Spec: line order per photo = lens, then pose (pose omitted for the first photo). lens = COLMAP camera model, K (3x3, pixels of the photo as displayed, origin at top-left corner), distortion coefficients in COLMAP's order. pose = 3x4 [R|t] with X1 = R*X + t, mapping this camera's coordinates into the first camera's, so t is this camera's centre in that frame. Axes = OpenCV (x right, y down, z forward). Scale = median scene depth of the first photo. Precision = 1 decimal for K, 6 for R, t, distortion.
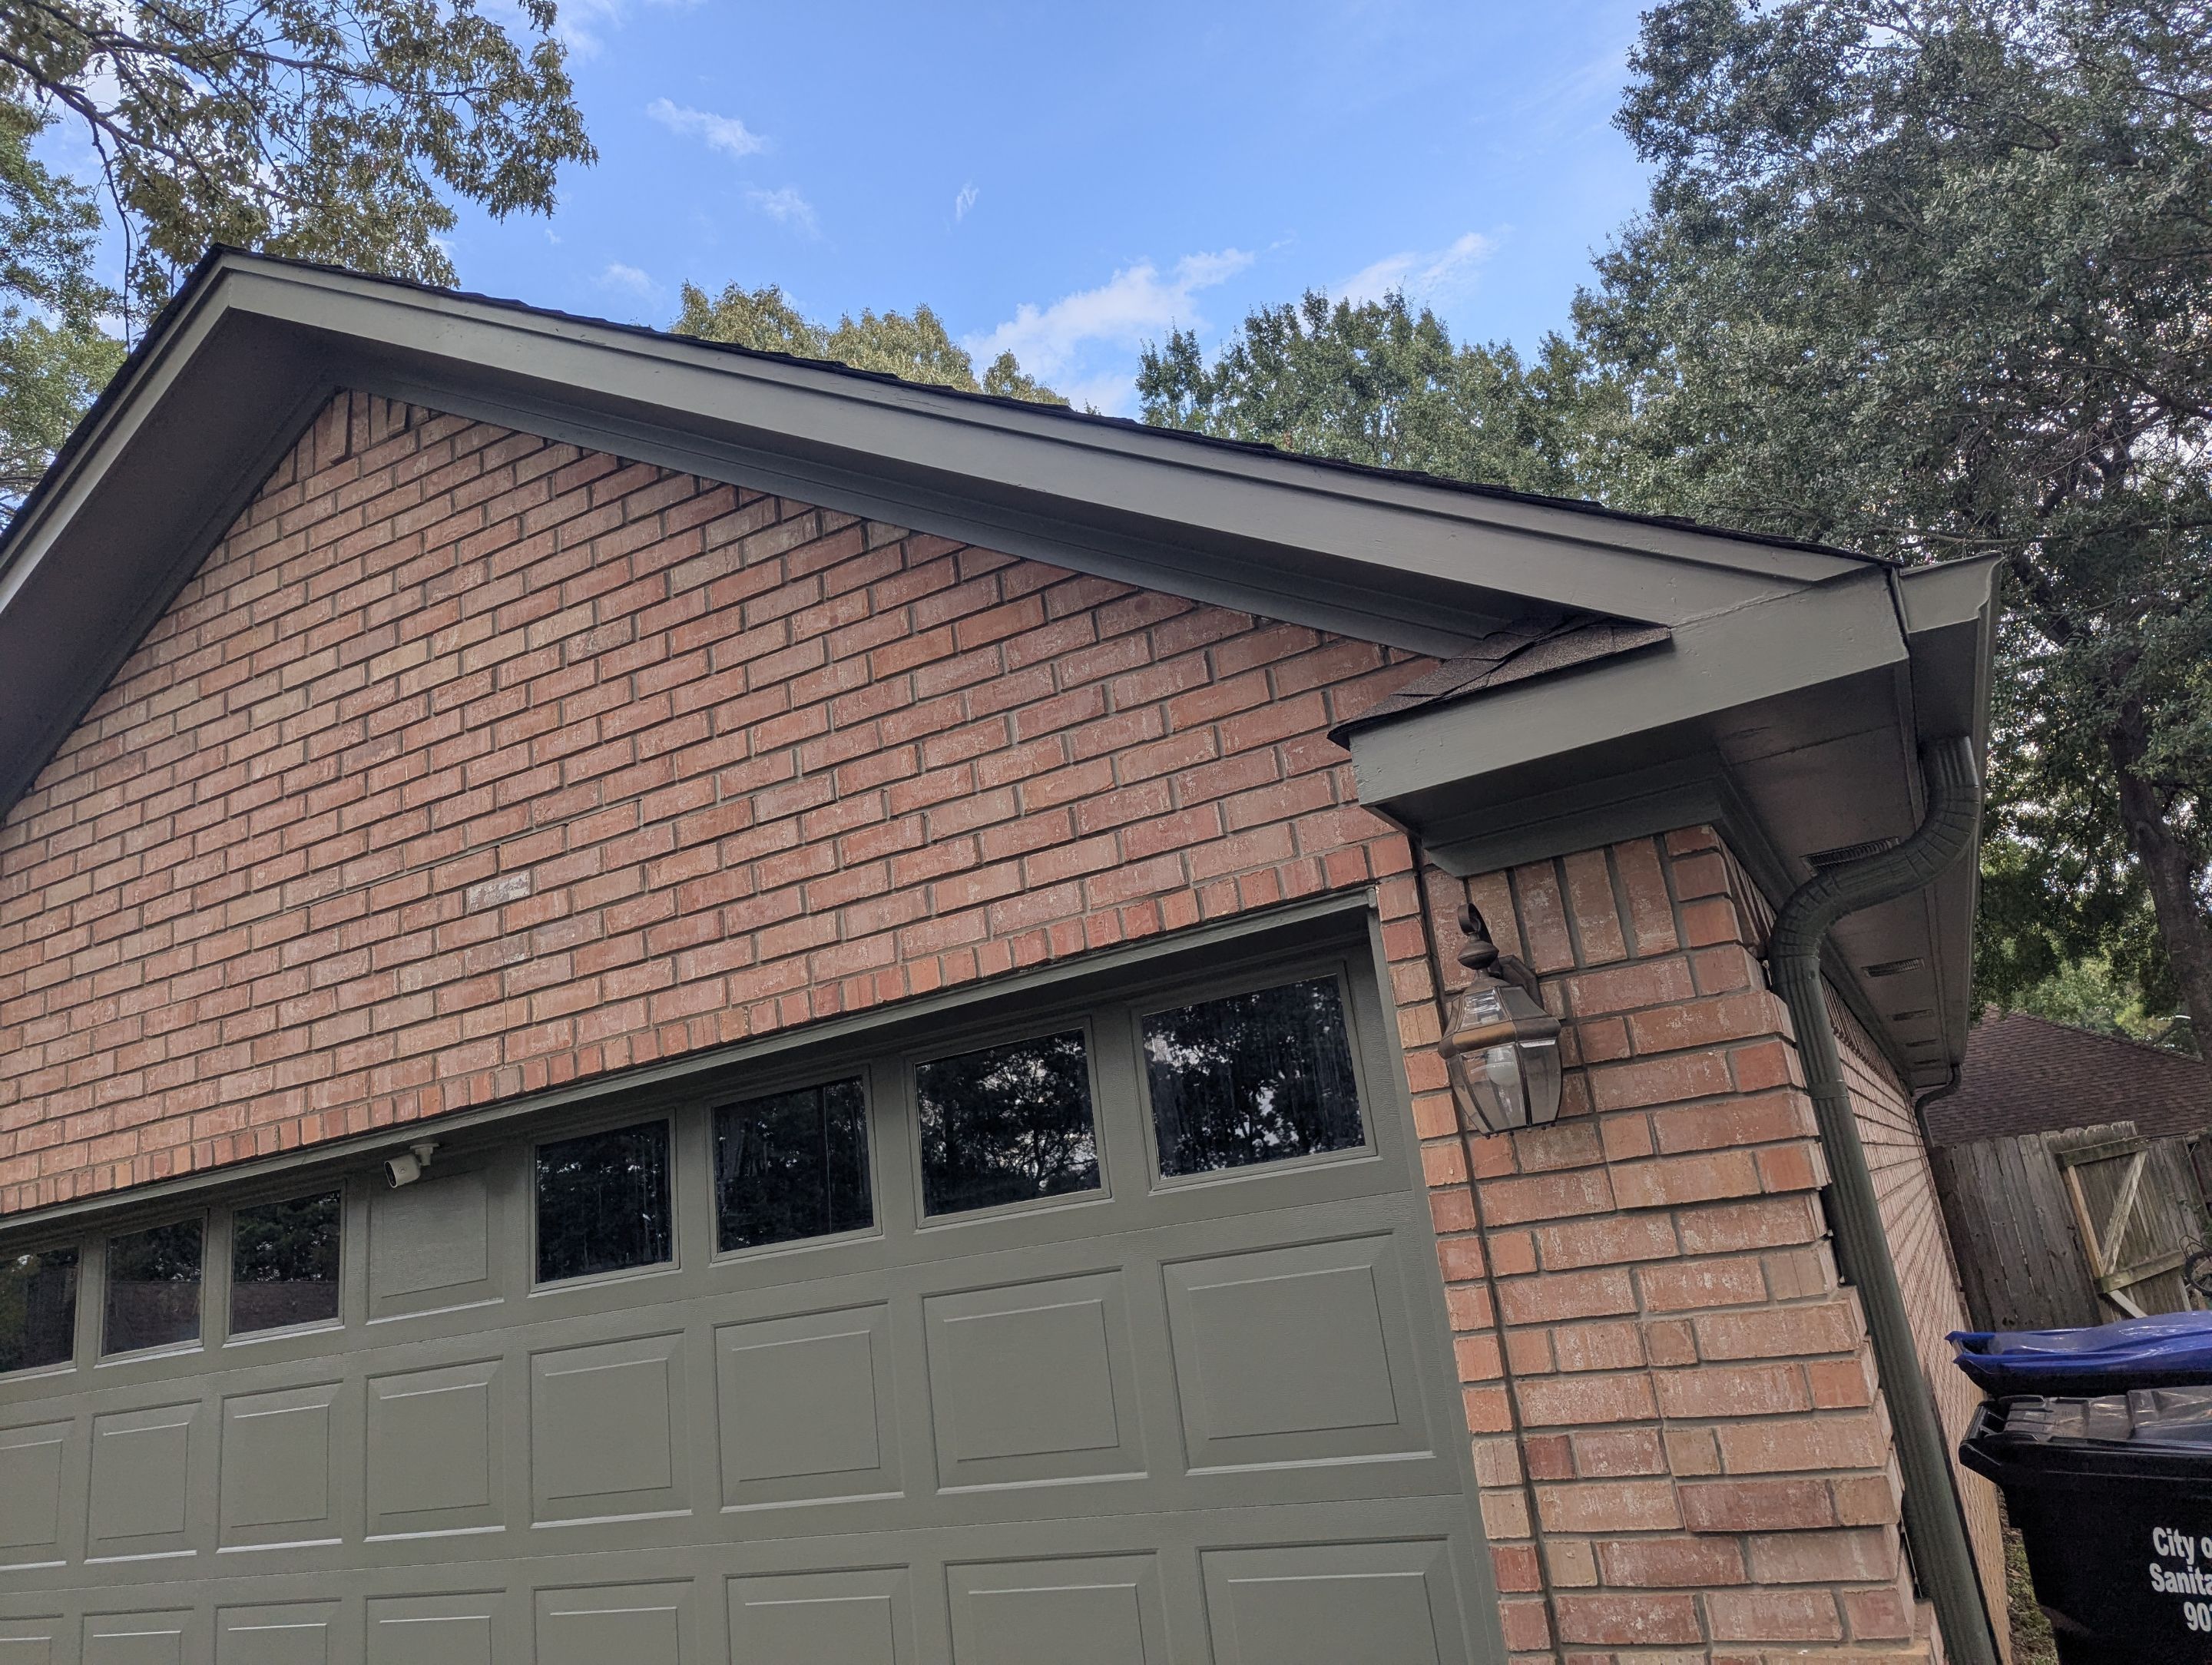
lens RADIAL K [[1546.9, 0, 1107.1], [0, 1546.9, 844.7], [0, 0, 1]] dist [0.074334, -0.056410]
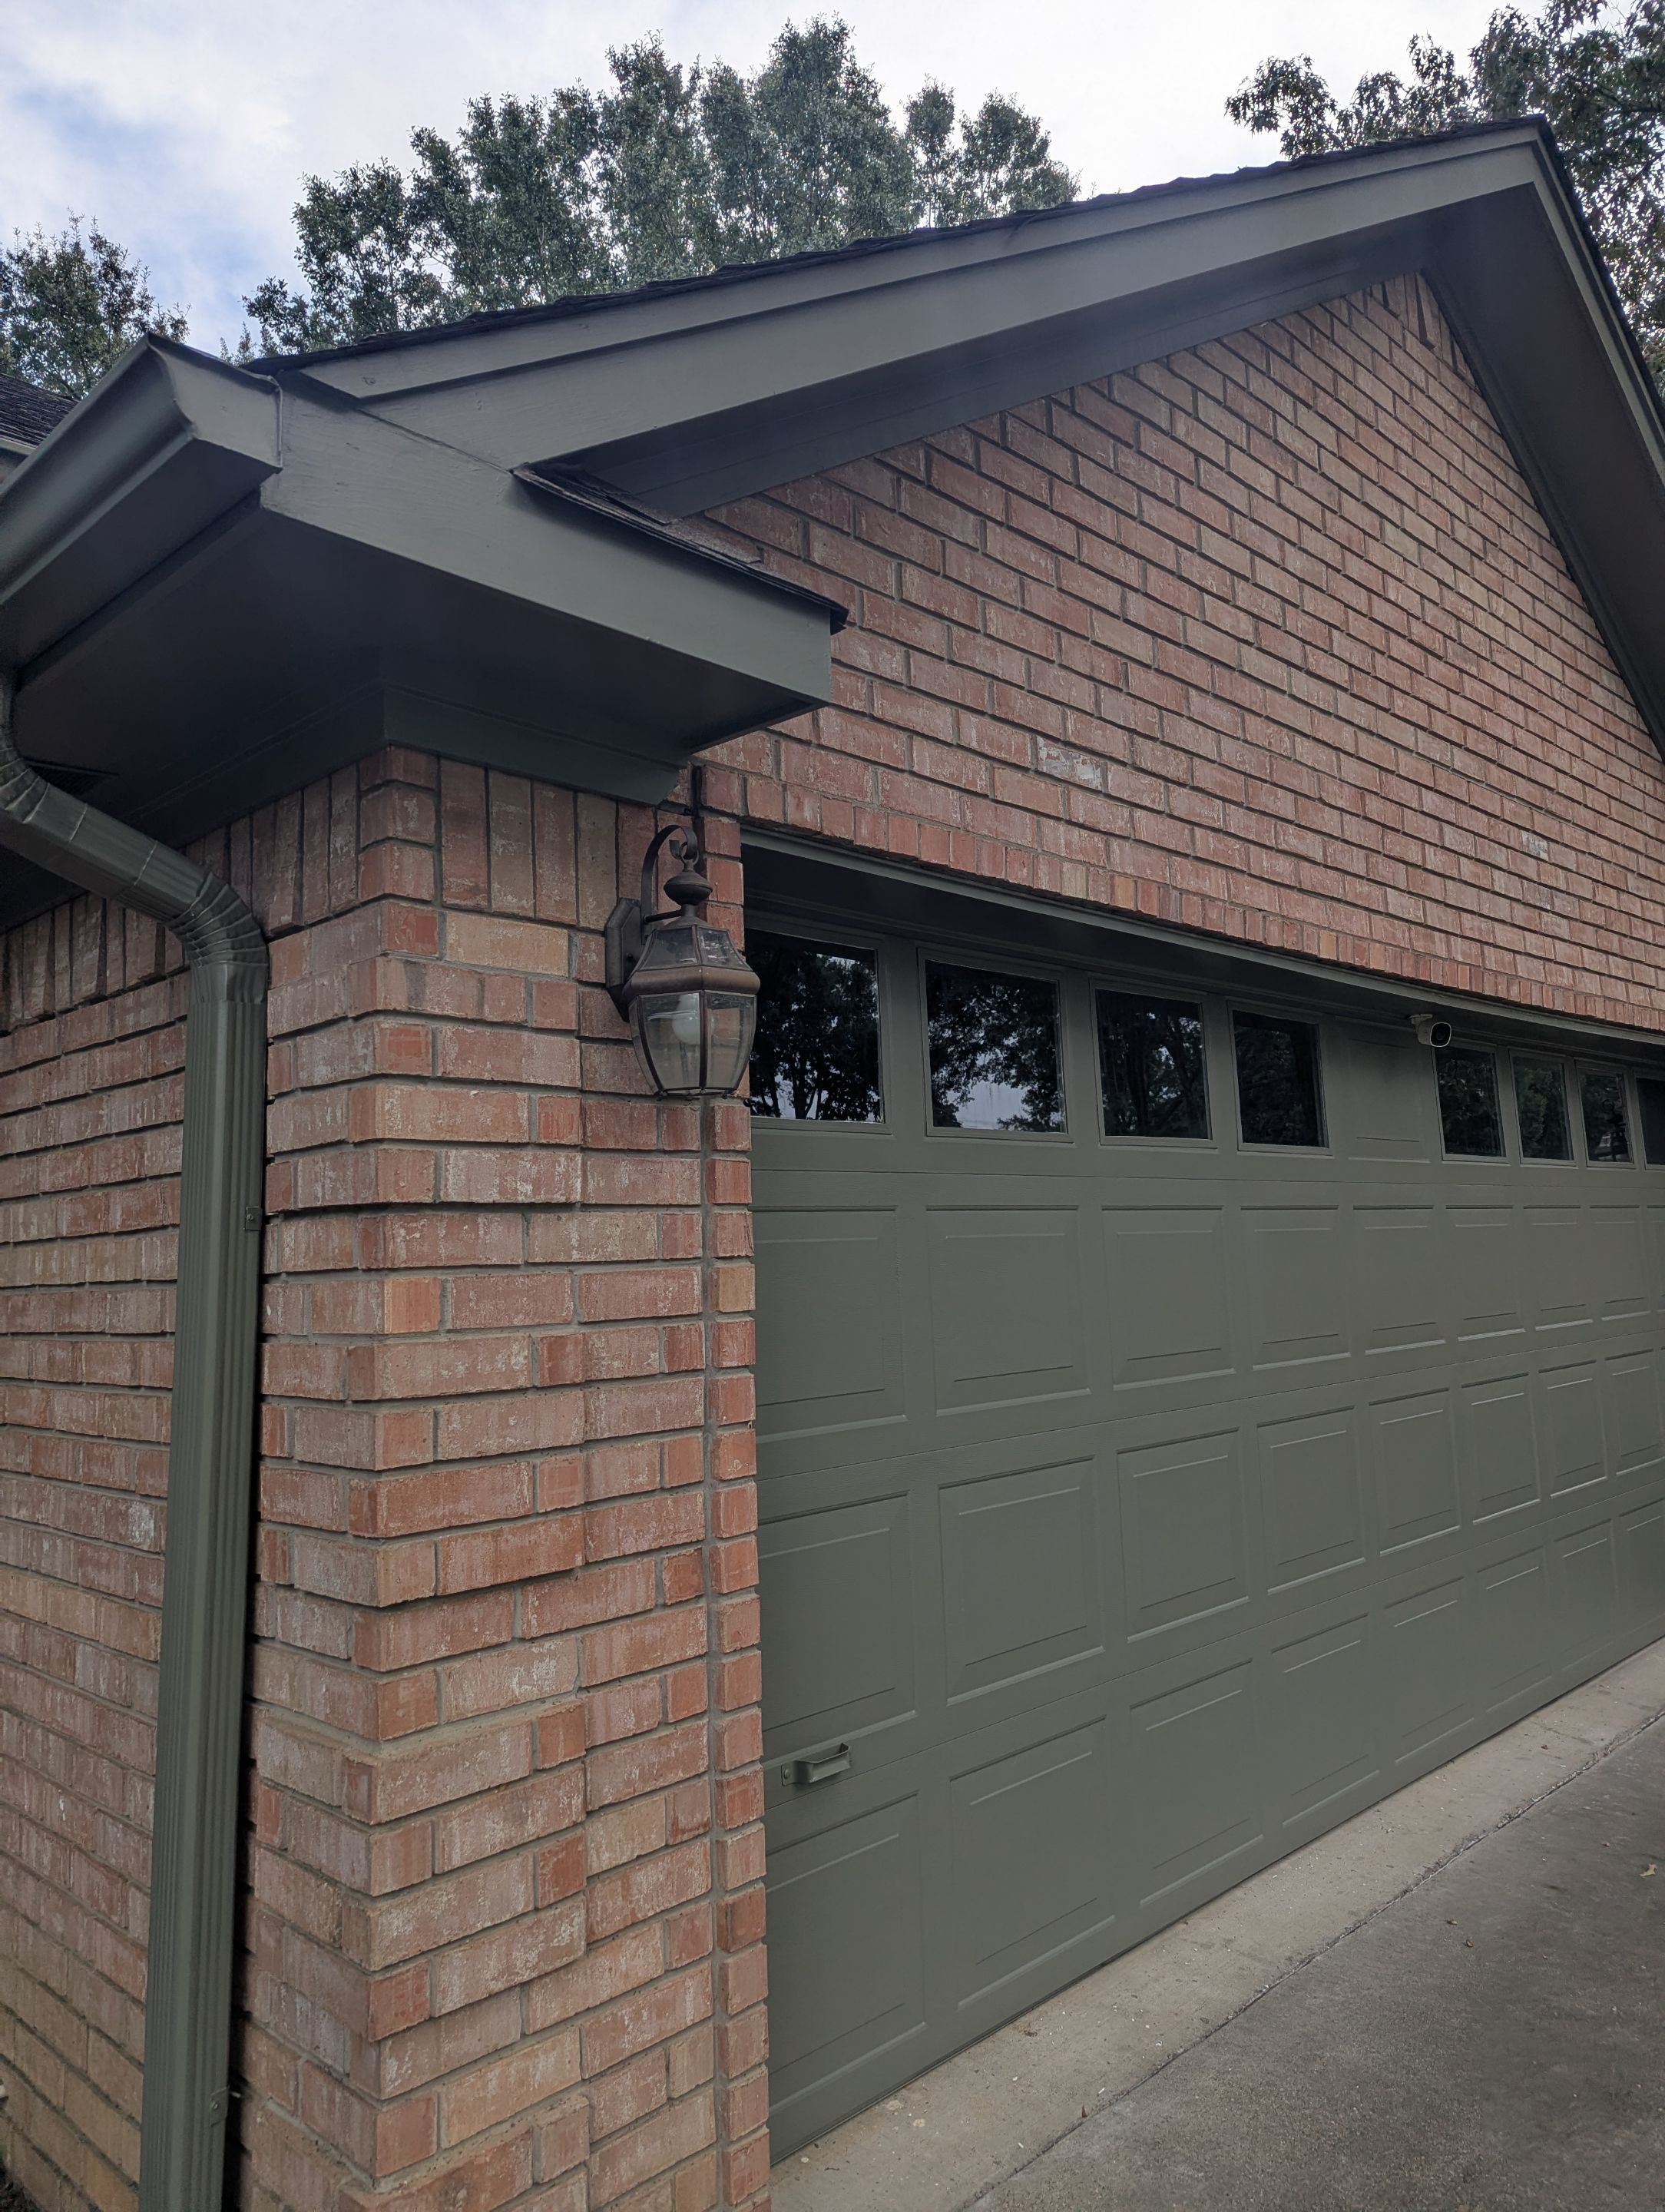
lens RADIAL K [[1546.9, 0, 826.8], [0, 1546.9, 1089.2], [0, 0, 1]] dist [0.074334, -0.056410]
pose [[0.287381, 0.220058, 0.932194, -1.705034], [-0.251537, 0.956429, -0.148234, 0.552483], [-0.924197, -0.191882, 0.330213, 1.089223]]
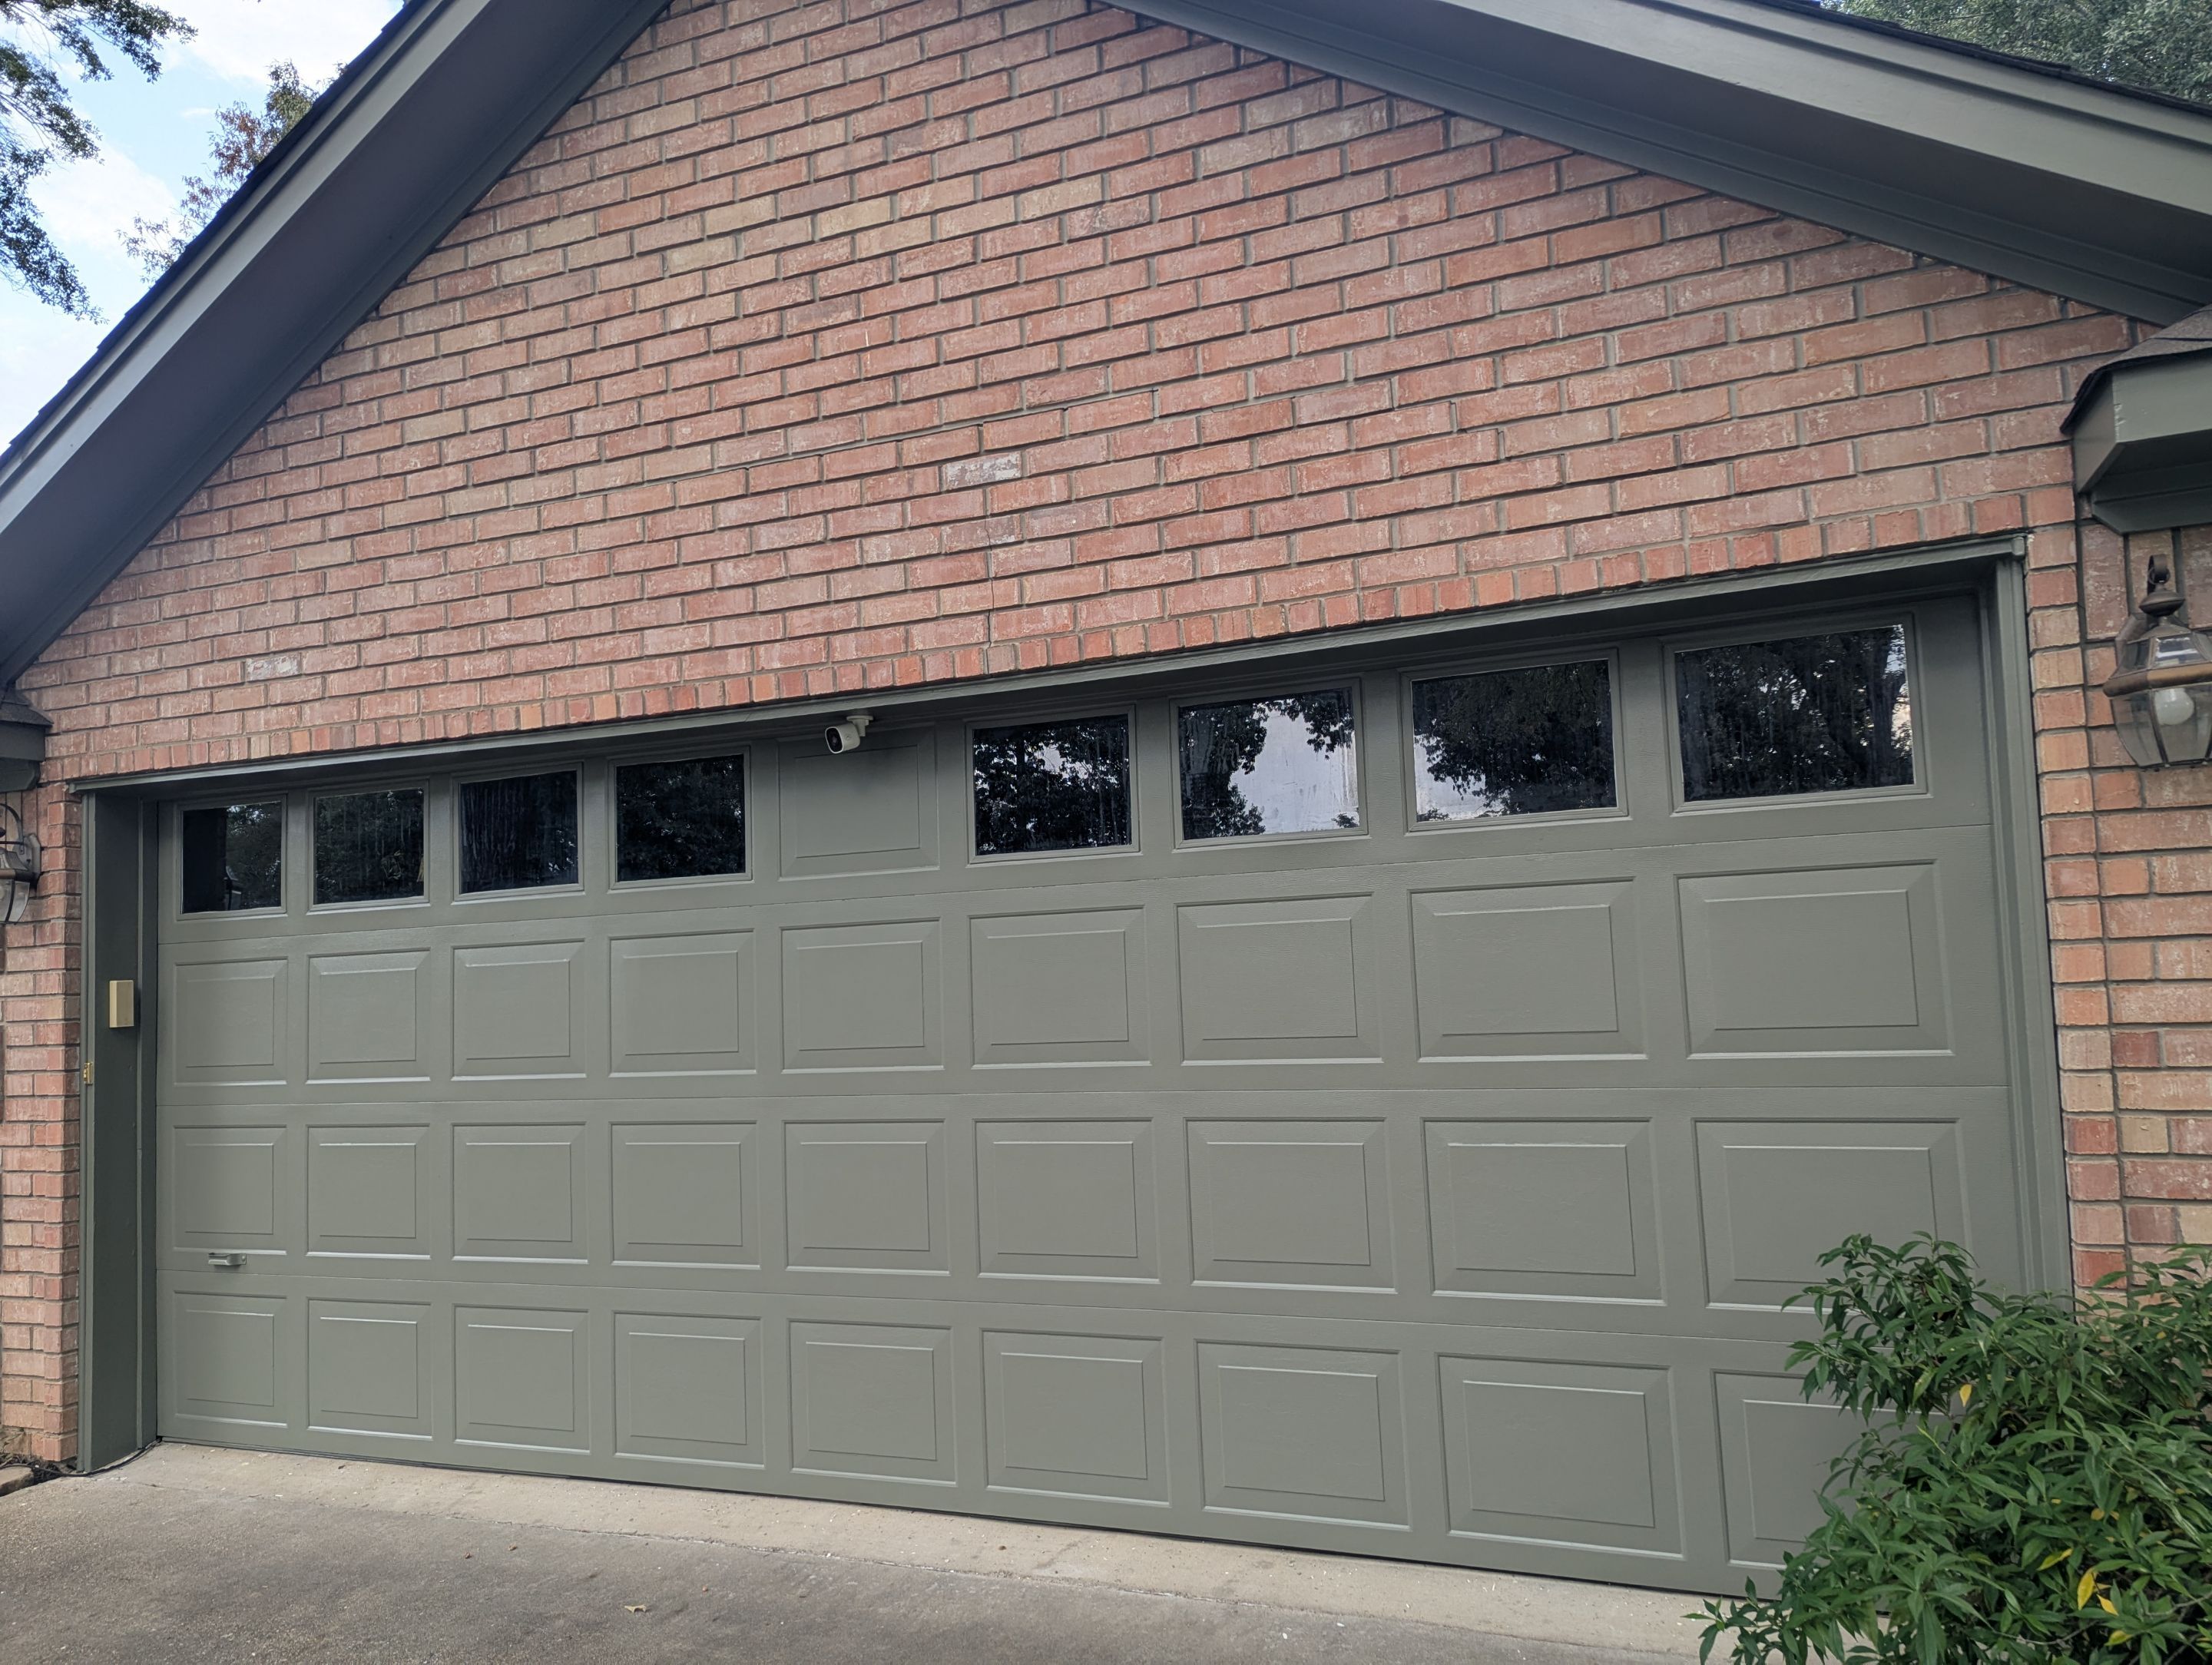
lens RADIAL K [[1546.9, 0, 1097.9], [0, 1546.9, 842.7], [0, 0, 1]] dist [0.074334, -0.056410]
pose [[0.991607, 0.093084, 0.089726, -0.391314], [-0.107730, 0.978590, 0.175373, 0.082572], [-0.071480, -0.183568, 0.980405, -0.030754]]
